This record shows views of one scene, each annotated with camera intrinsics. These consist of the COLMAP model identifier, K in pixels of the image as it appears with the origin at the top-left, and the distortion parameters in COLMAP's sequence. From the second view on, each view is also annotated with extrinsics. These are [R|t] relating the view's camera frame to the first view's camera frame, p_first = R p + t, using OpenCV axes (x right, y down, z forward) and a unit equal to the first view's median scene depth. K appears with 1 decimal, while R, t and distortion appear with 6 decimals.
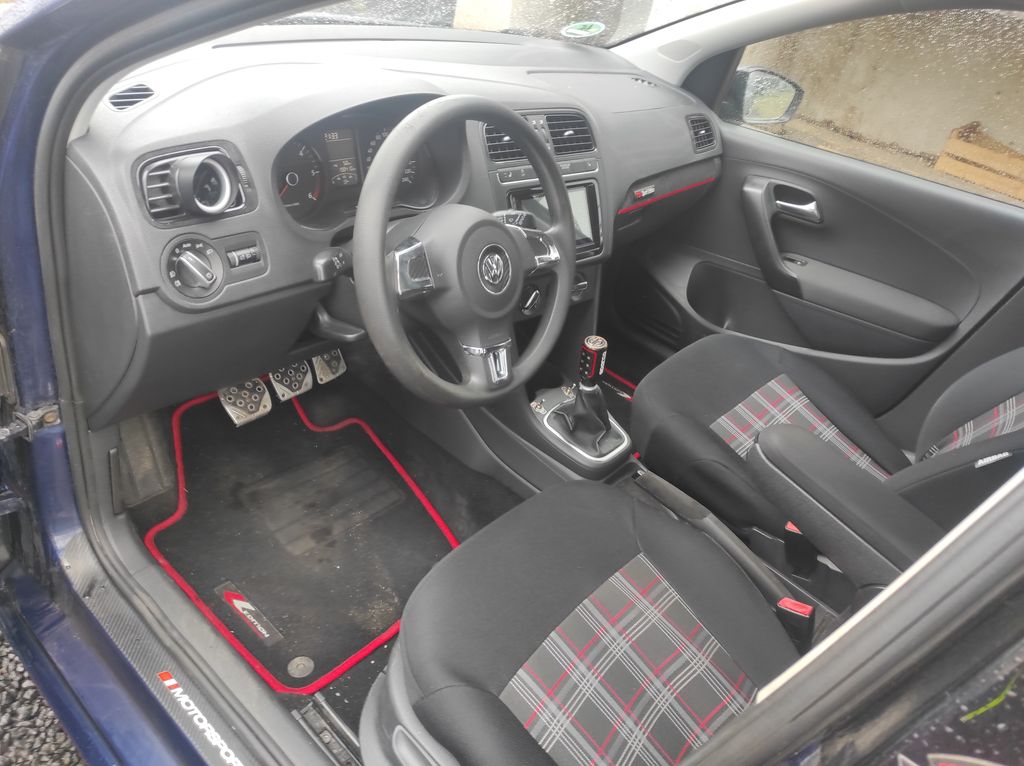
lens RADIAL K [[769.0, 0, 506.6], [0, 769.0, 384.9], [0, 0, 1]] dist [0.026517, 0.002455]
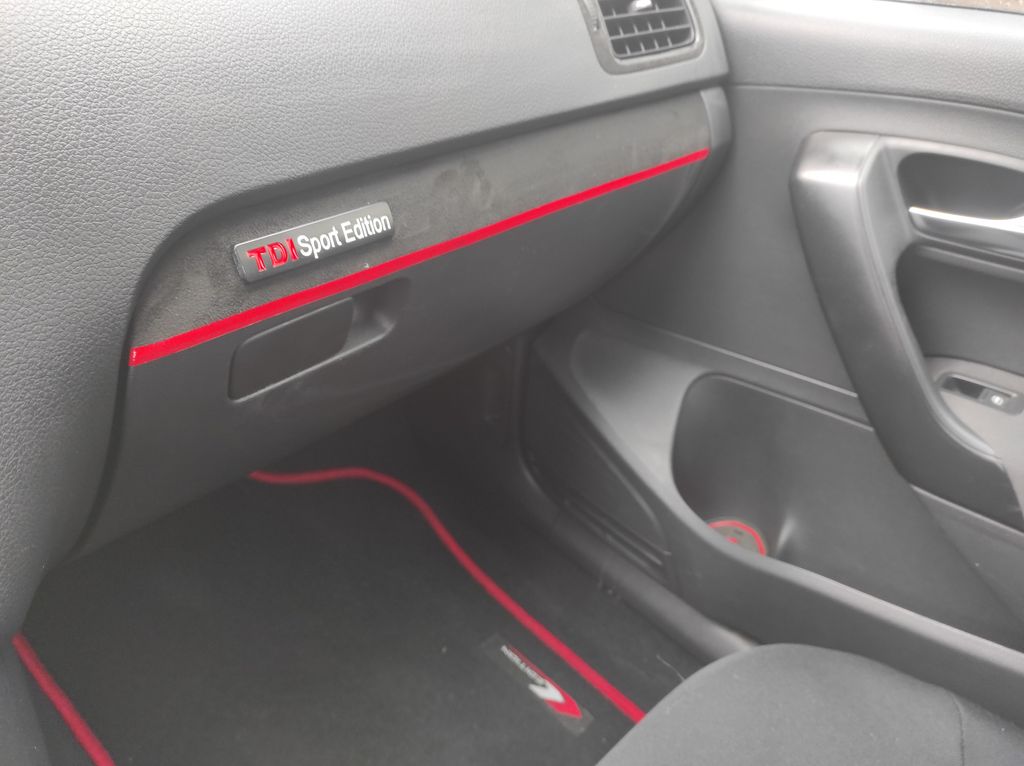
lens RADIAL K [[769.0, 0, 519.8], [0, 769.0, 384.6], [0, 0, 1]] dist [0.026517, 0.002455]
pose [[0.992331, -0.055392, -0.110506, 0.224211], [0.056135, 0.998417, 0.003621, -0.176135], [0.110130, -0.009797, 0.993869, 0.671077]]
